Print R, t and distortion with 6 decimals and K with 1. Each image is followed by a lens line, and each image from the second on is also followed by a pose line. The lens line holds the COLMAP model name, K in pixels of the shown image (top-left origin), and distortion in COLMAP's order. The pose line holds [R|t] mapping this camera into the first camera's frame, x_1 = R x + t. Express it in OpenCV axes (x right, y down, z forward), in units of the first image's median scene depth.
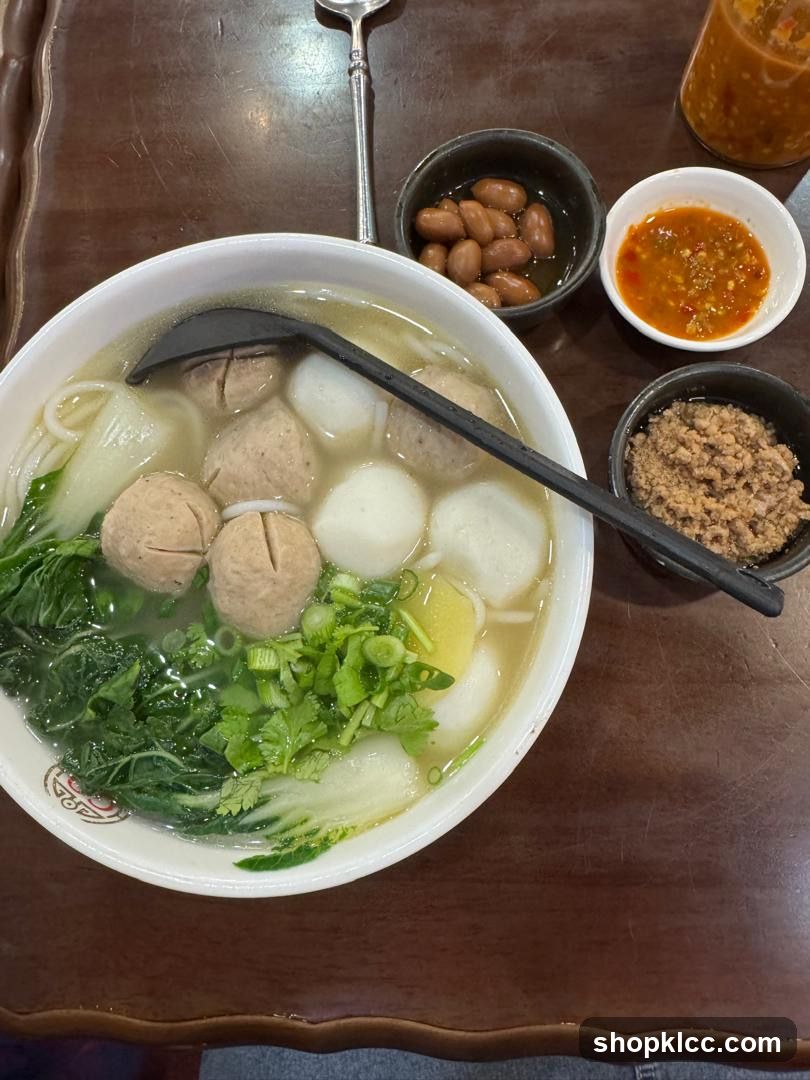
lens RADIAL K [[737.0, 0, 405.0], [0, 737.0, 540.0], [0, 0, 1]] dist [0.015883, -0.004404]
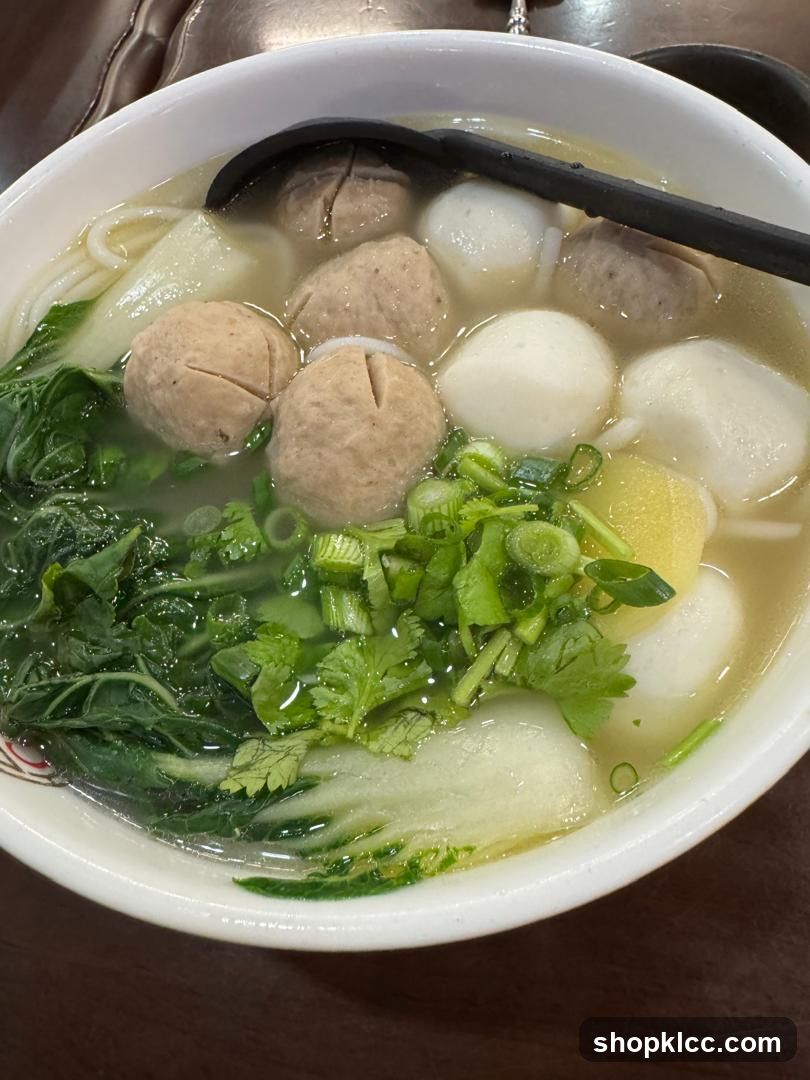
lens RADIAL K [[737.0, 0, 405.0], [0, 737.0, 540.0], [0, 0, 1]] dist [0.015883, -0.004404]
pose [[0.990758, 0.093865, -0.097922, -0.079708], [-0.114915, 0.964375, -0.238277, 0.293097], [0.072068, 0.247327, 0.966248, 0.419873]]
